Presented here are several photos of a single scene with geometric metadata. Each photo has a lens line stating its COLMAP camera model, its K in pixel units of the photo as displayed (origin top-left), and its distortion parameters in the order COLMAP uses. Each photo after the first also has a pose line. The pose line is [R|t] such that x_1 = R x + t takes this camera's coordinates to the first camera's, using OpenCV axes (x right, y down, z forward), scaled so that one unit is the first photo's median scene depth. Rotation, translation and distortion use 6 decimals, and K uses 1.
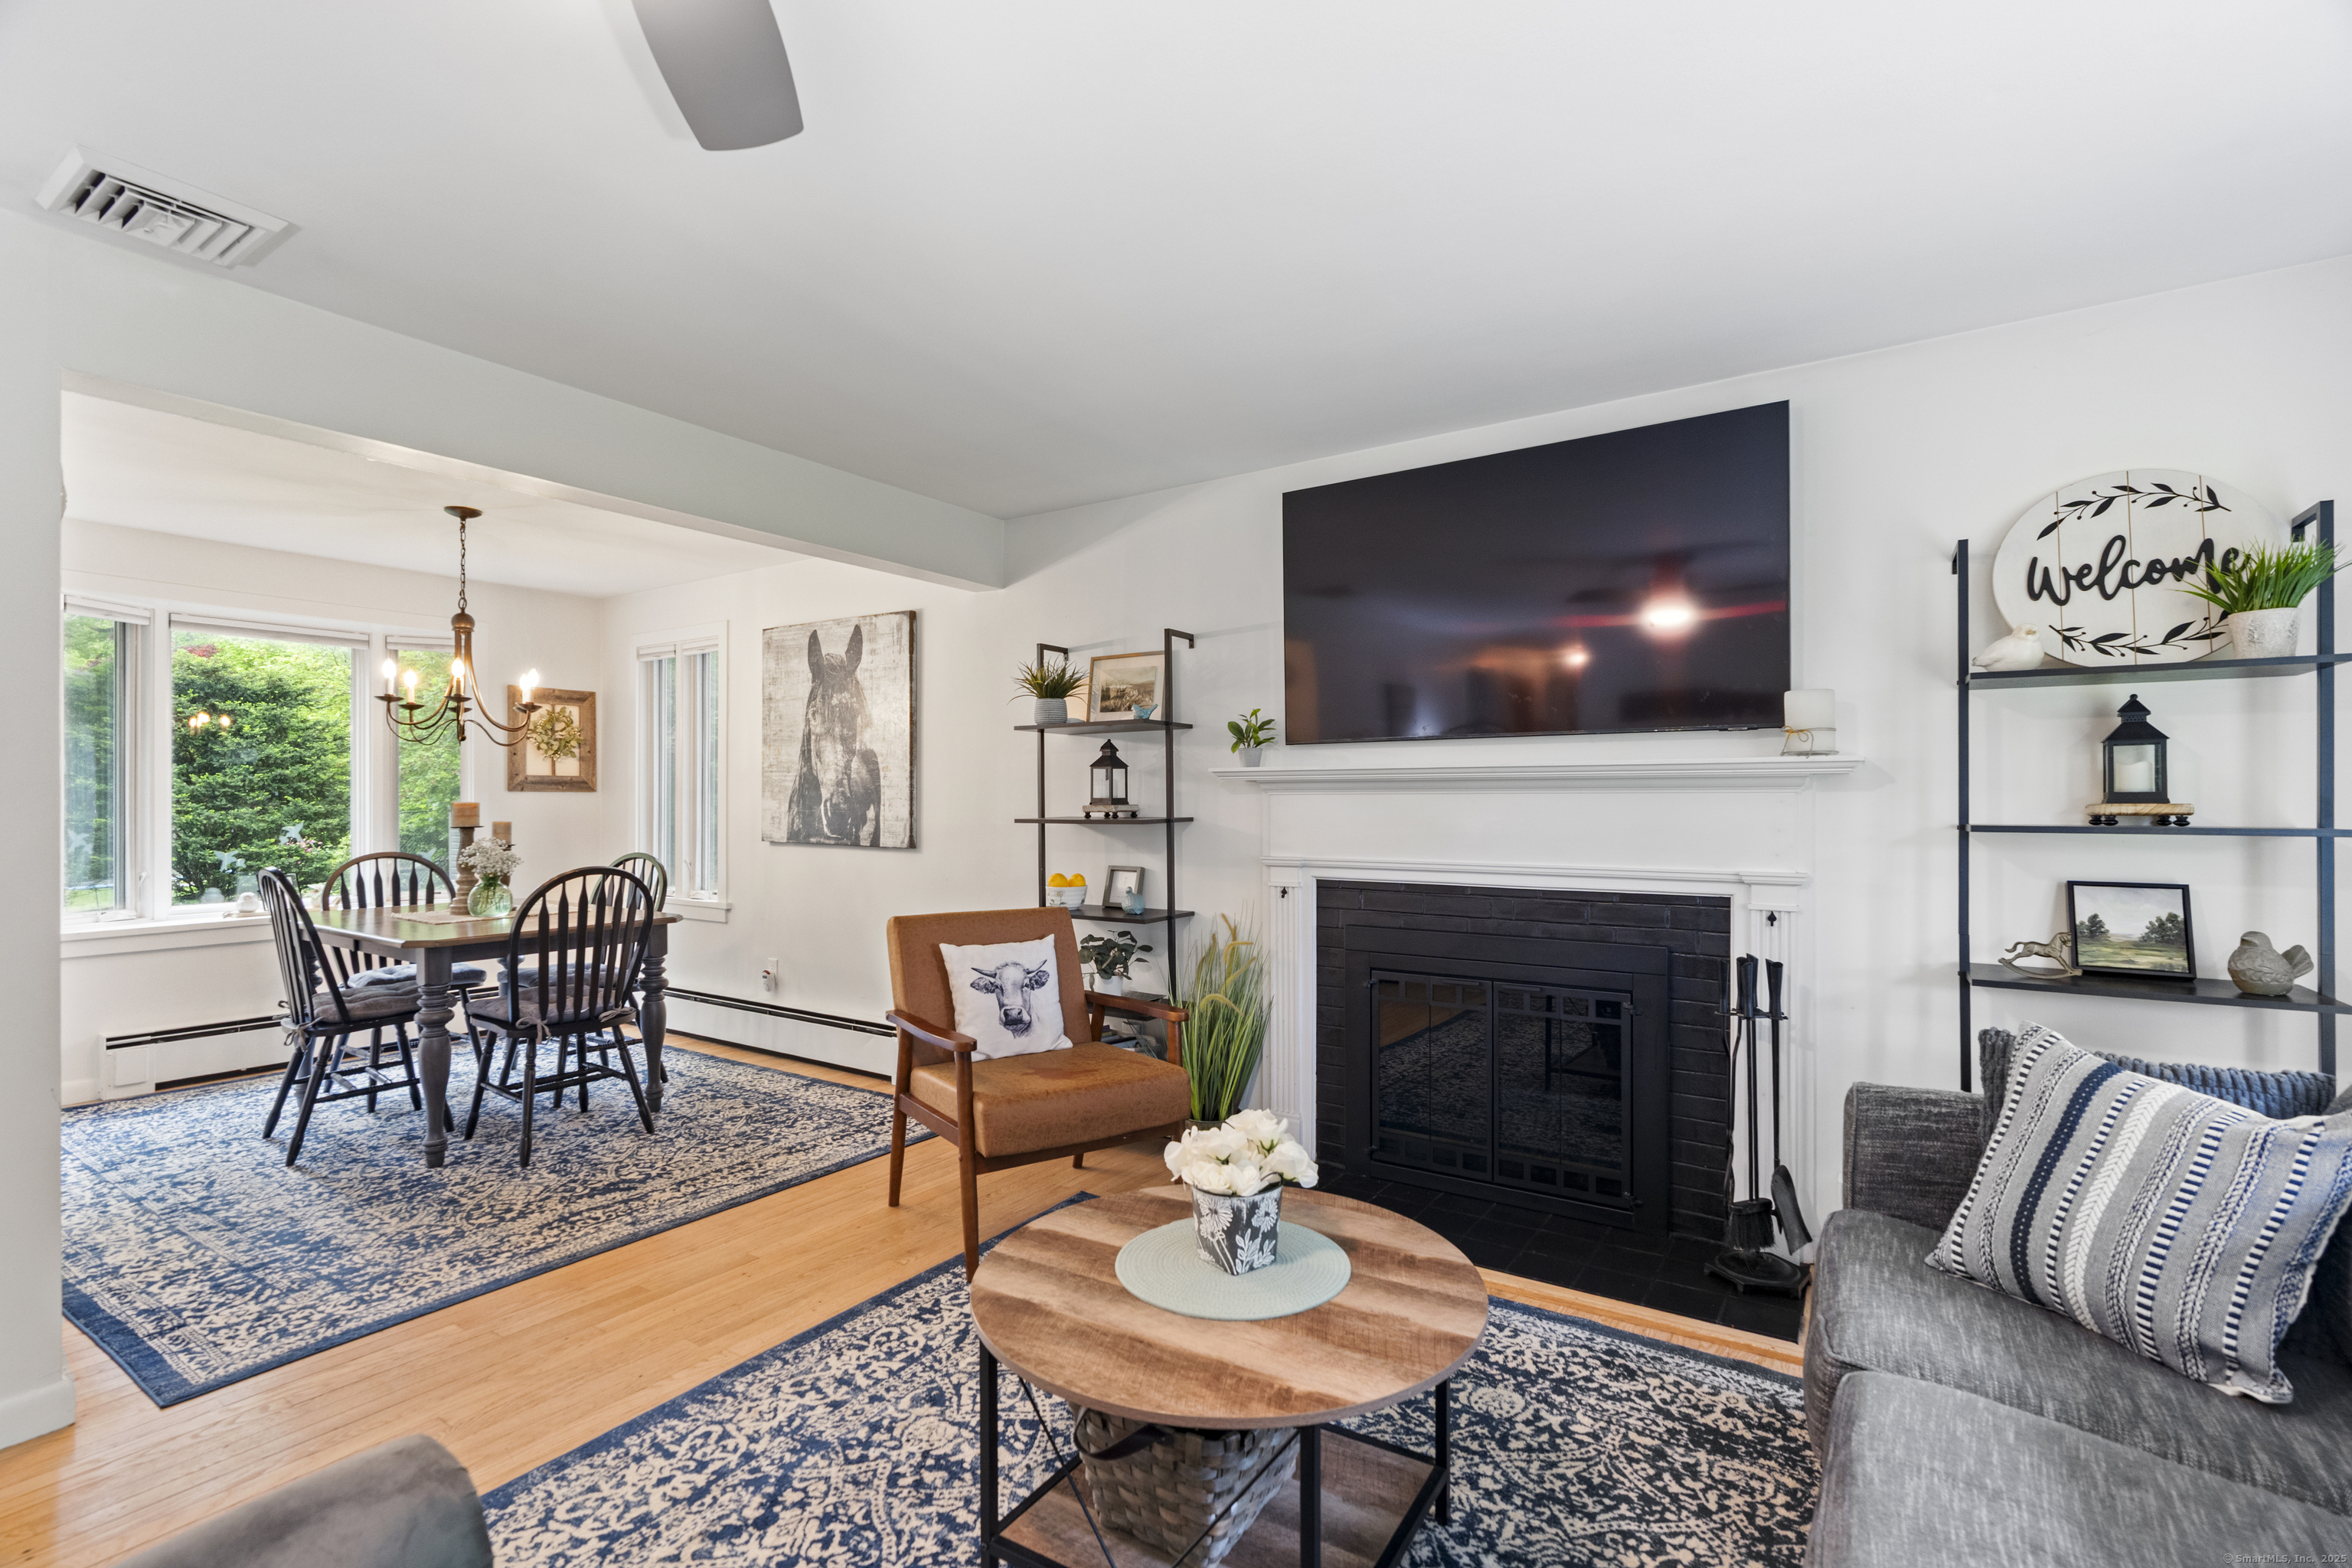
lens RADIAL K [[1069.1, 0, 1178.0], [0, 1069.1, 791.4], [0, 0, 1]] dist [-0.002859, 0.000471]
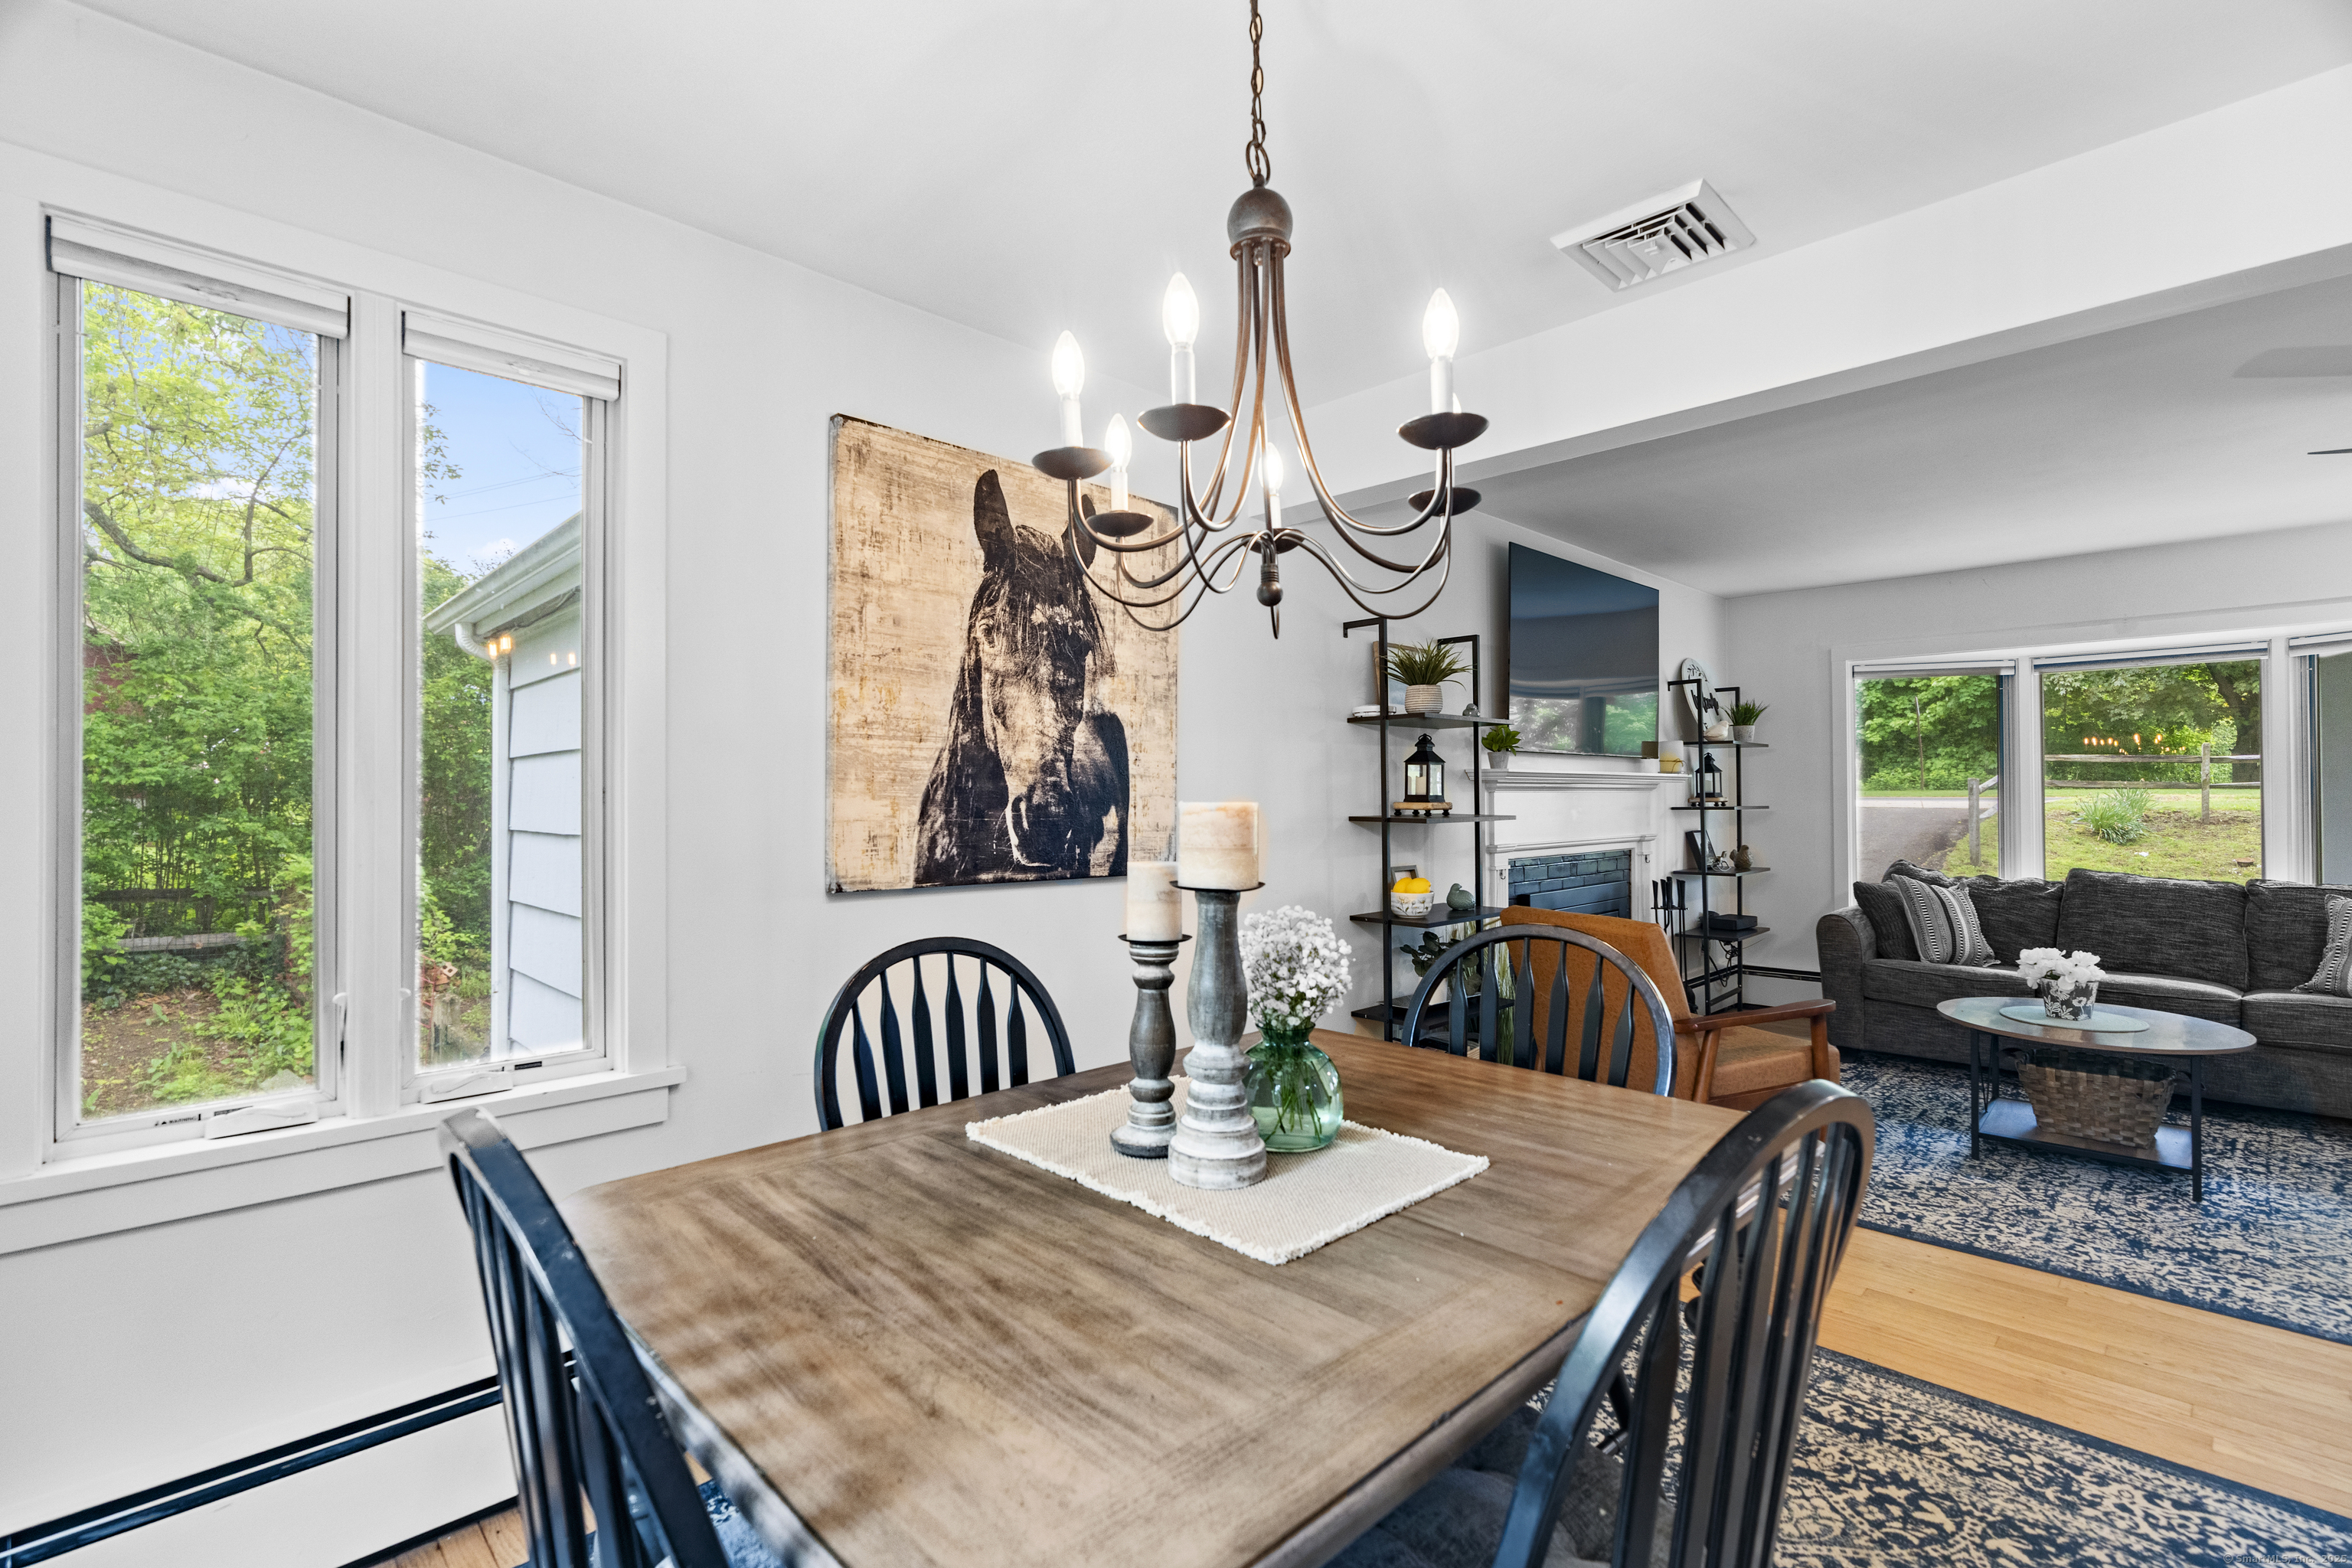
lens RADIAL K [[1047.2, 0, 1176.0], [0, 1047.2, 784.0], [0, 0, 1]] dist [-0.000568, 0.000015]
pose [[0.209198, 0.012390, 0.977795, -0.842781], [-0.003998, 0.999922, -0.011815, 0.006898], [-0.977865, -0.001438, 0.209231, 0.833574]]
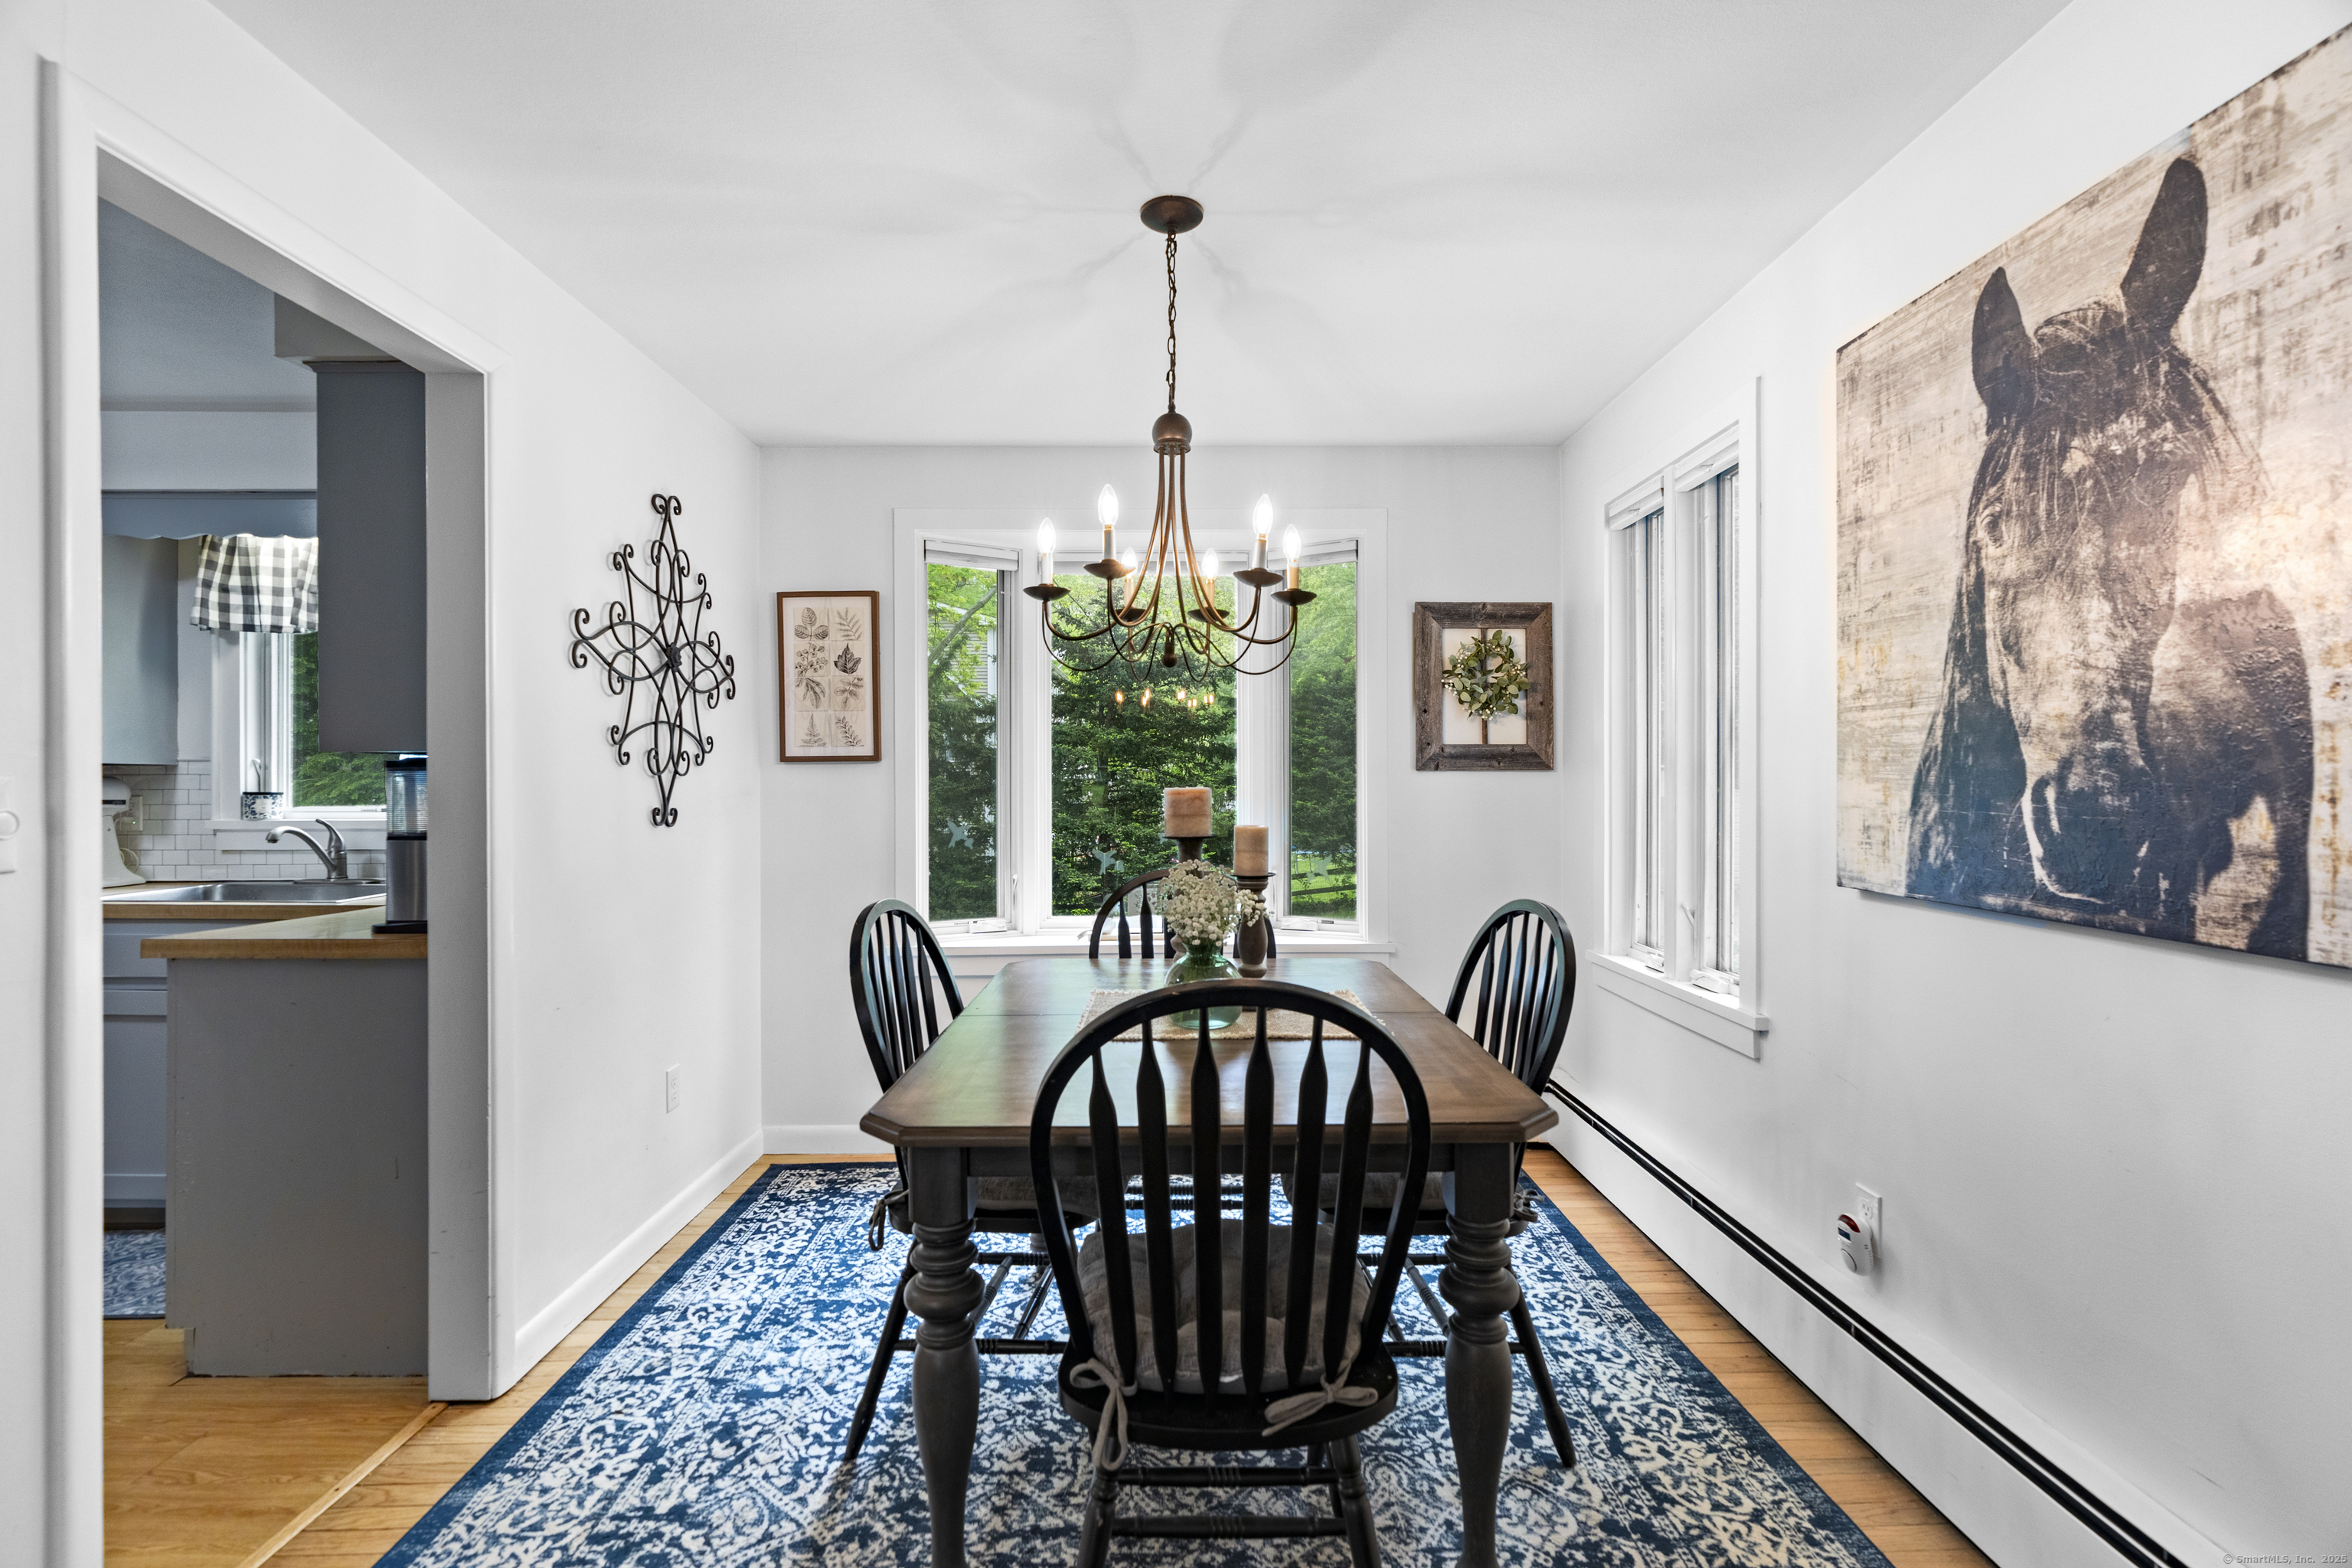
lens RADIAL K [[1069.1, 0, 1178.0], [0, 1069.1, 791.4], [0, 0, 1]] dist [-0.002859, 0.000471]
pose [[0.564187, 0.002443, -0.825644, -0.216120], [0.008916, 0.999919, 0.009051, 0.006178], [0.825599, -0.012468, 0.564119, 0.619883]]
